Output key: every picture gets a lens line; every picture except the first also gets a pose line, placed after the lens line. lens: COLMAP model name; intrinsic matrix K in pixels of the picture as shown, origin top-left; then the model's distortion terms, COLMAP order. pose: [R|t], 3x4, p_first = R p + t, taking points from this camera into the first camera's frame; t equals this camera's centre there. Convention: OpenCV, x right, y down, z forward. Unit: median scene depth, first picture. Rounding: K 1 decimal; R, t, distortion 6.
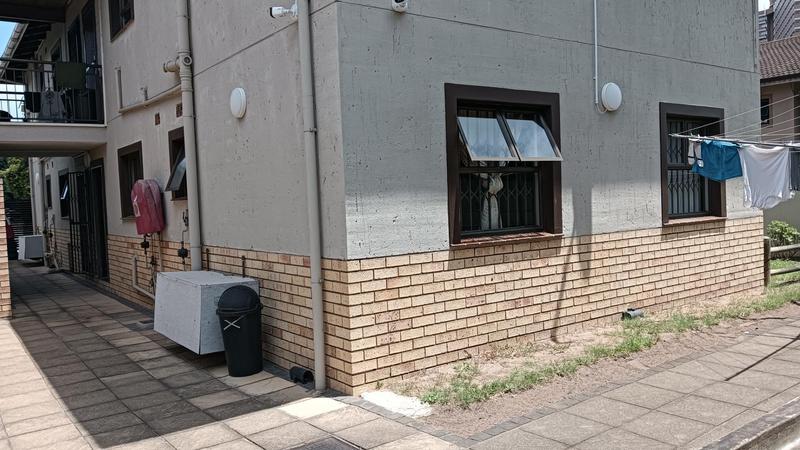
lens RADIAL K [[634.2, 0, 407.1], [0, 634.2, 230.1], [0, 0, 1]] dist [0.016386, -0.047897]
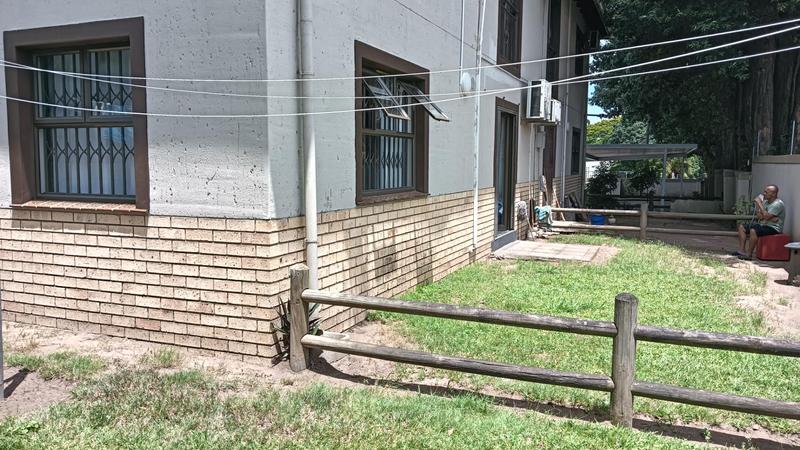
lens RADIAL K [[634.2, 0, 400.2], [0, 634.2, 225.6], [0, 0, 1]] dist [0.016386, -0.047897]
pose [[0.528828, 0.130677, -0.838609, 1.295067], [-0.071961, 0.991421, 0.109111, -0.099679], [0.845673, 0.002647, 0.533695, 1.035841]]
